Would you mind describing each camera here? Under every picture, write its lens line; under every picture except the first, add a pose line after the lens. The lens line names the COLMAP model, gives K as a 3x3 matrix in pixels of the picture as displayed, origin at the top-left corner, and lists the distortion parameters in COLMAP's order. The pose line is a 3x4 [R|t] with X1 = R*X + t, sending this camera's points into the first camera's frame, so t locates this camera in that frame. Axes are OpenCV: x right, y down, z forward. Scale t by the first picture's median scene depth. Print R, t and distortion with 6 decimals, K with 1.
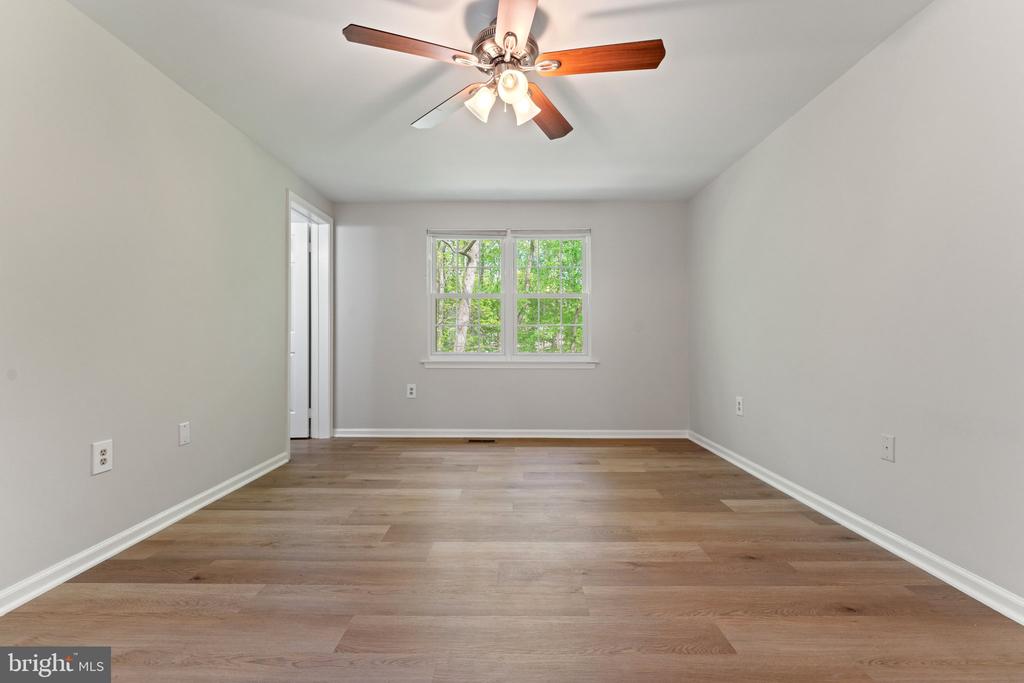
lens RADIAL K [[440.6, 0, 510.1], [0, 440.6, 342.8], [0, 0, 1]] dist [0.000310, 0.000036]
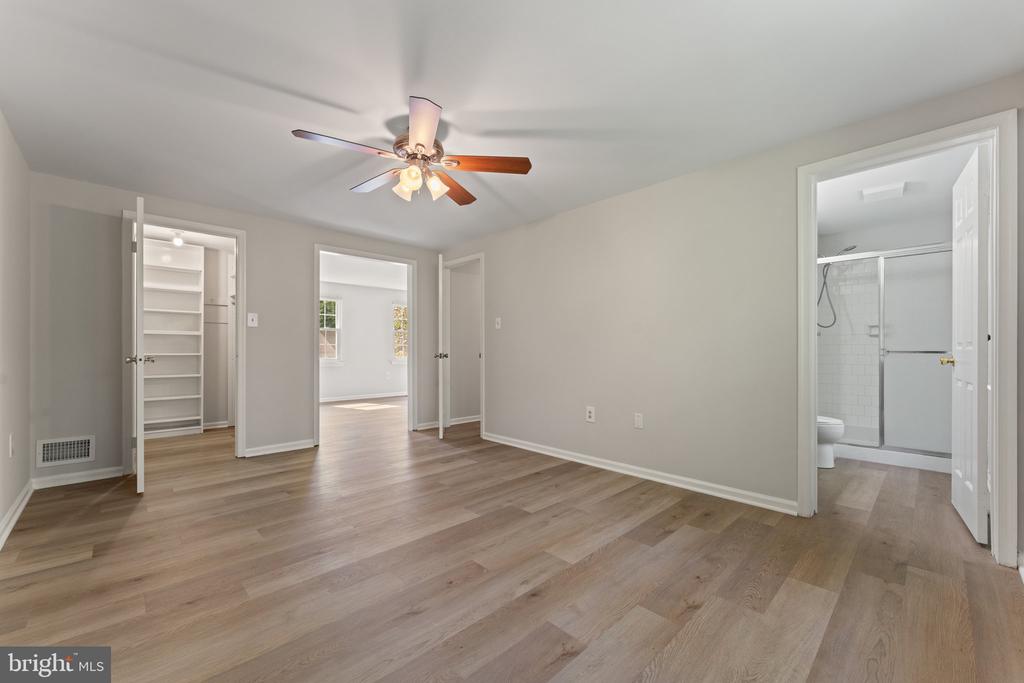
lens RADIAL K [[409.9, 0, 510.8], [0, 409.9, 345.9], [0, 0, 1]] dist [0.000091, 0.000062]
pose [[-0.716160, -0.005100, -0.697918, 0.578837], [-0.004145, 0.999987, -0.003055, -0.046627], [0.697924, 0.000705, -0.716171, 1.812181]]
